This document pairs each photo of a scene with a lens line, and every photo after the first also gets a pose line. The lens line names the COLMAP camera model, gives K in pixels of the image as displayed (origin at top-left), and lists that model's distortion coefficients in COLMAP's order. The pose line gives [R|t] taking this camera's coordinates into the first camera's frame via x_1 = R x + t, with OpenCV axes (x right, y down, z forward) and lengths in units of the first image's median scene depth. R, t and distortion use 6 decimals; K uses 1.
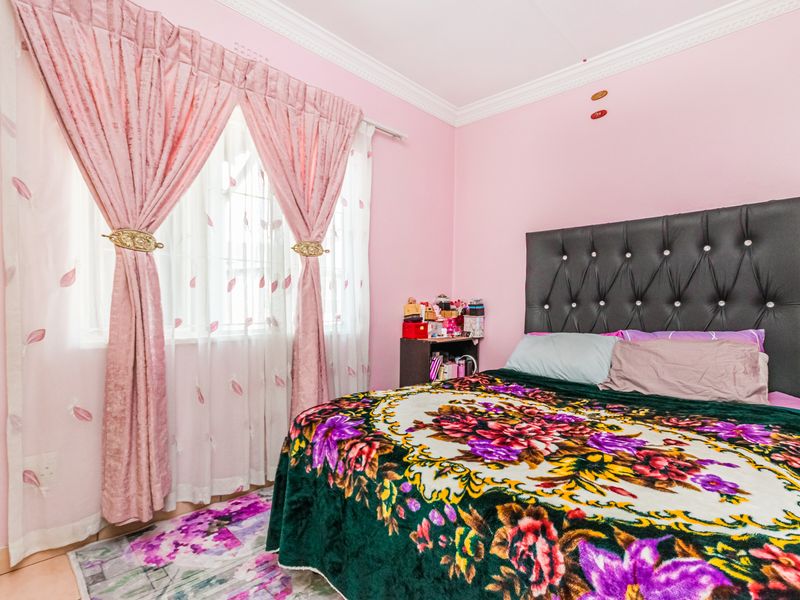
lens RADIAL K [[396.0, 0, 407.0], [0, 396.0, 295.0], [0, 0, 1]] dist [0.000939, 0.000252]
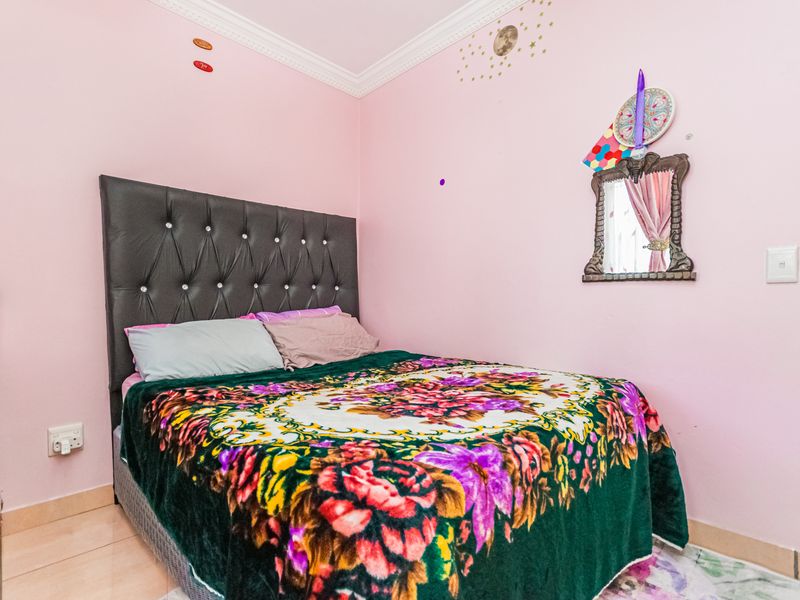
lens RADIAL K [[409.3, 0, 400.0], [0, 409.3, 300.0], [0, 0, 1]] dist [0.001221, 0.000841]
pose [[0.000657, -0.003347, 0.999994, -0.747549], [-0.010412, 0.999940, 0.003354, 0.081281], [-0.999946, -0.010414, 0.000622, 1.033959]]
